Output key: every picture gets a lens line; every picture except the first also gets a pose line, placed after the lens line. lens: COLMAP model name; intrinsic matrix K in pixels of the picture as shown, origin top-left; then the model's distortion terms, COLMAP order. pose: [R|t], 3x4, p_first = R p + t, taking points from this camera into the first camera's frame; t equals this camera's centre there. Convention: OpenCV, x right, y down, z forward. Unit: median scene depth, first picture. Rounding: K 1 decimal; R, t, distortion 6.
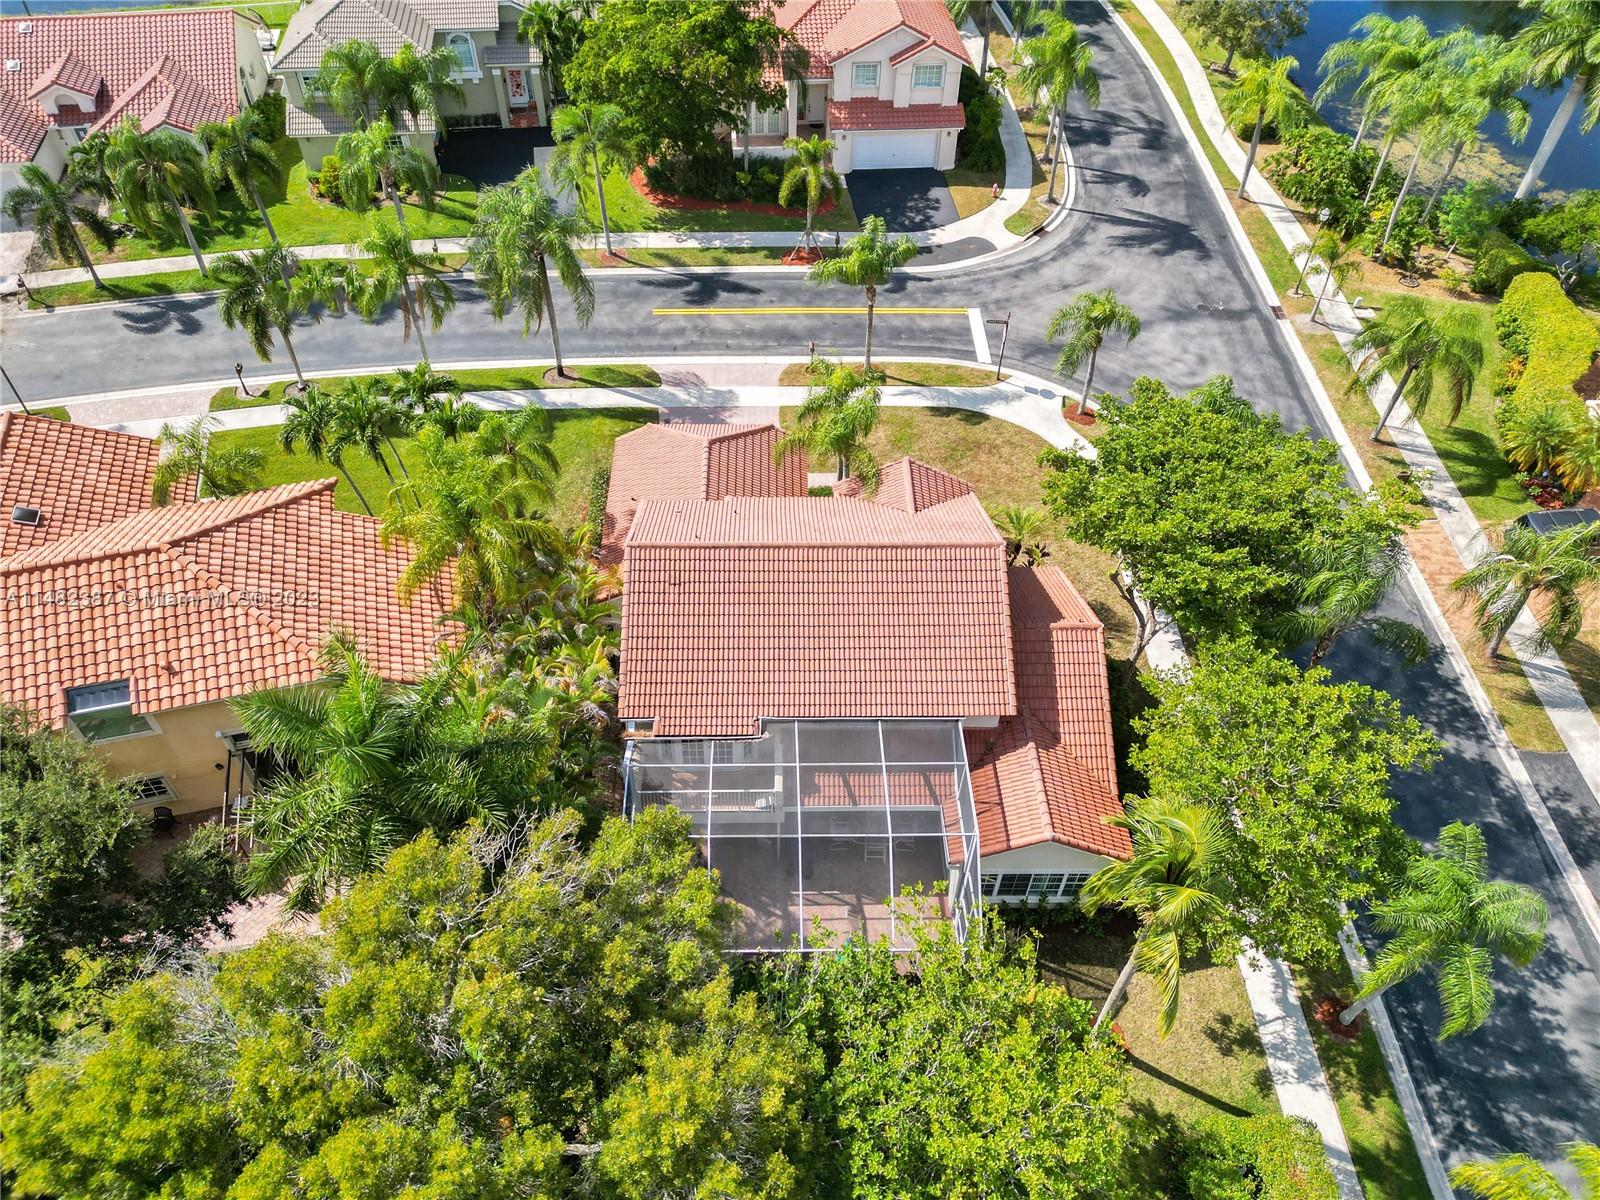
lens RADIAL K [[1159.0, 0, 779.6], [0, 1159.0, 600.3], [0, 0, 1]] dist [-0.010422, -0.009972]
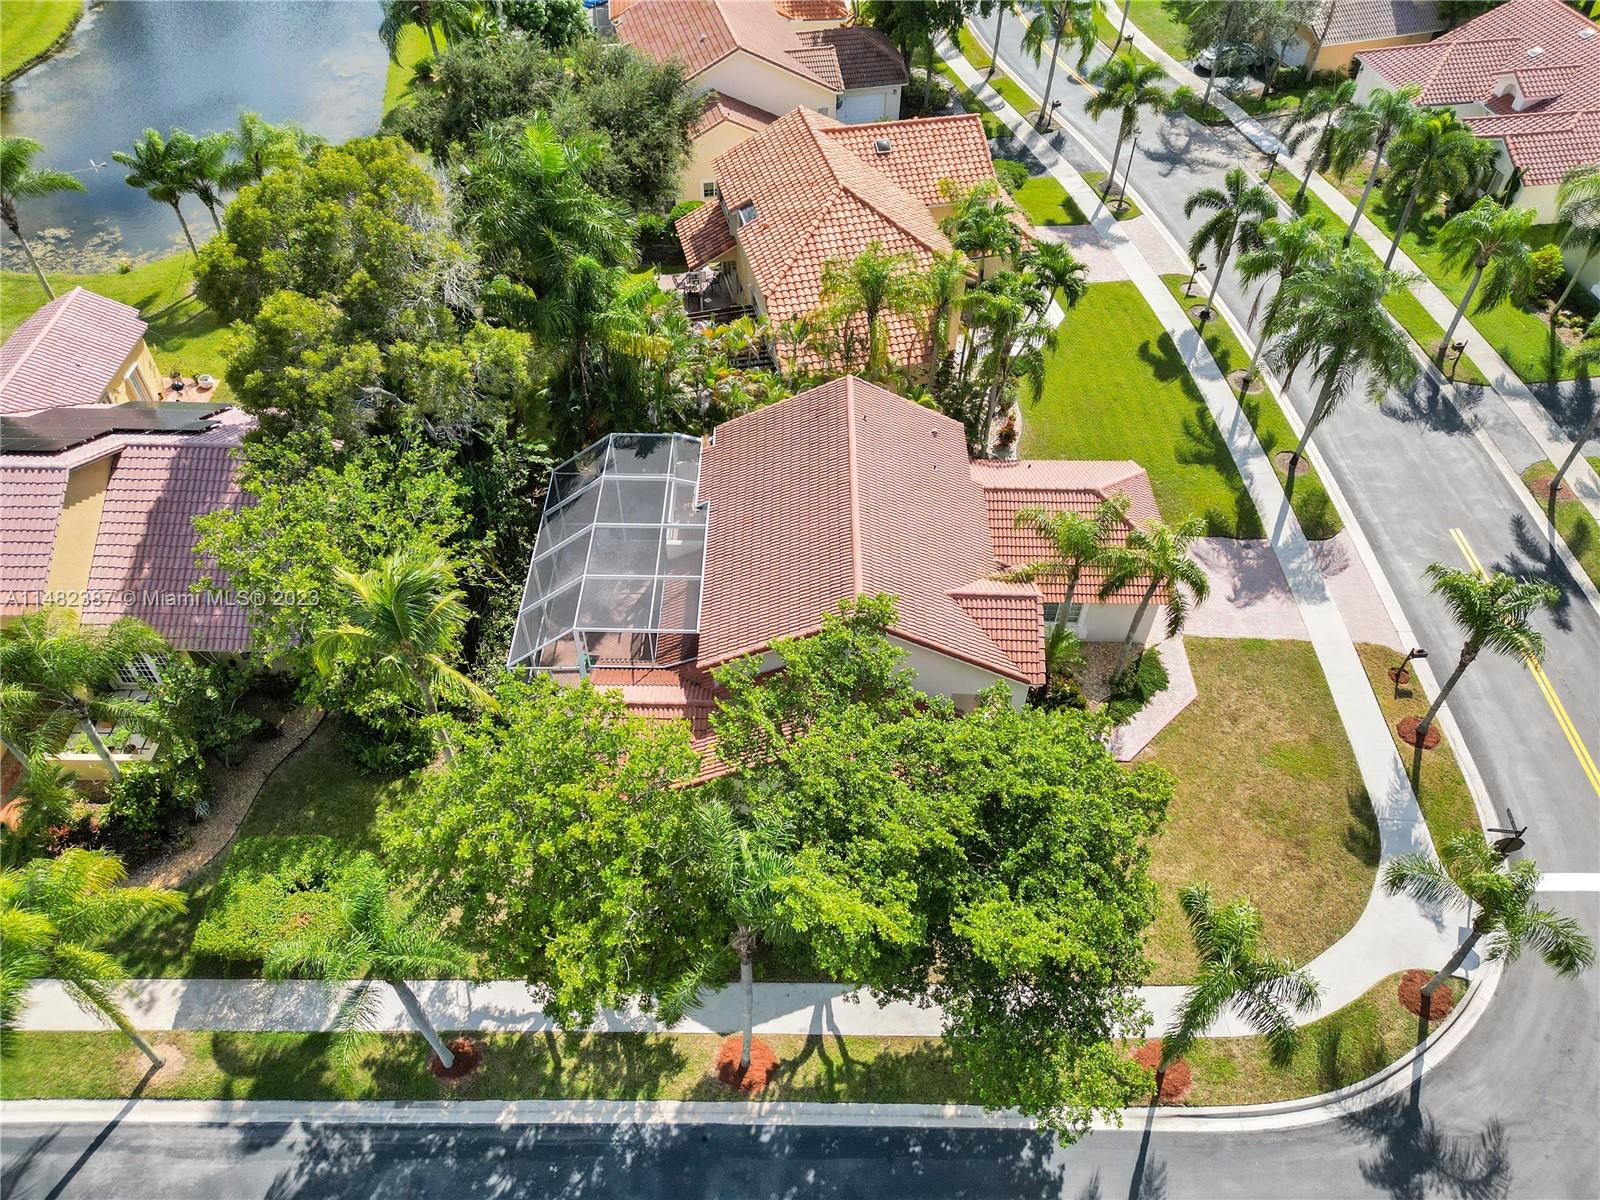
lens RADIAL K [[1159.0, 0, 779.6], [0, 1159.0, 600.3], [0, 0, 1]] dist [-0.010422, -0.009972]
pose [[-0.030118, 0.717507, -0.695900, 0.661792], [-0.730608, 0.459324, 0.505206, -0.377981], [0.682132, 0.523646, 0.510383, 0.375200]]
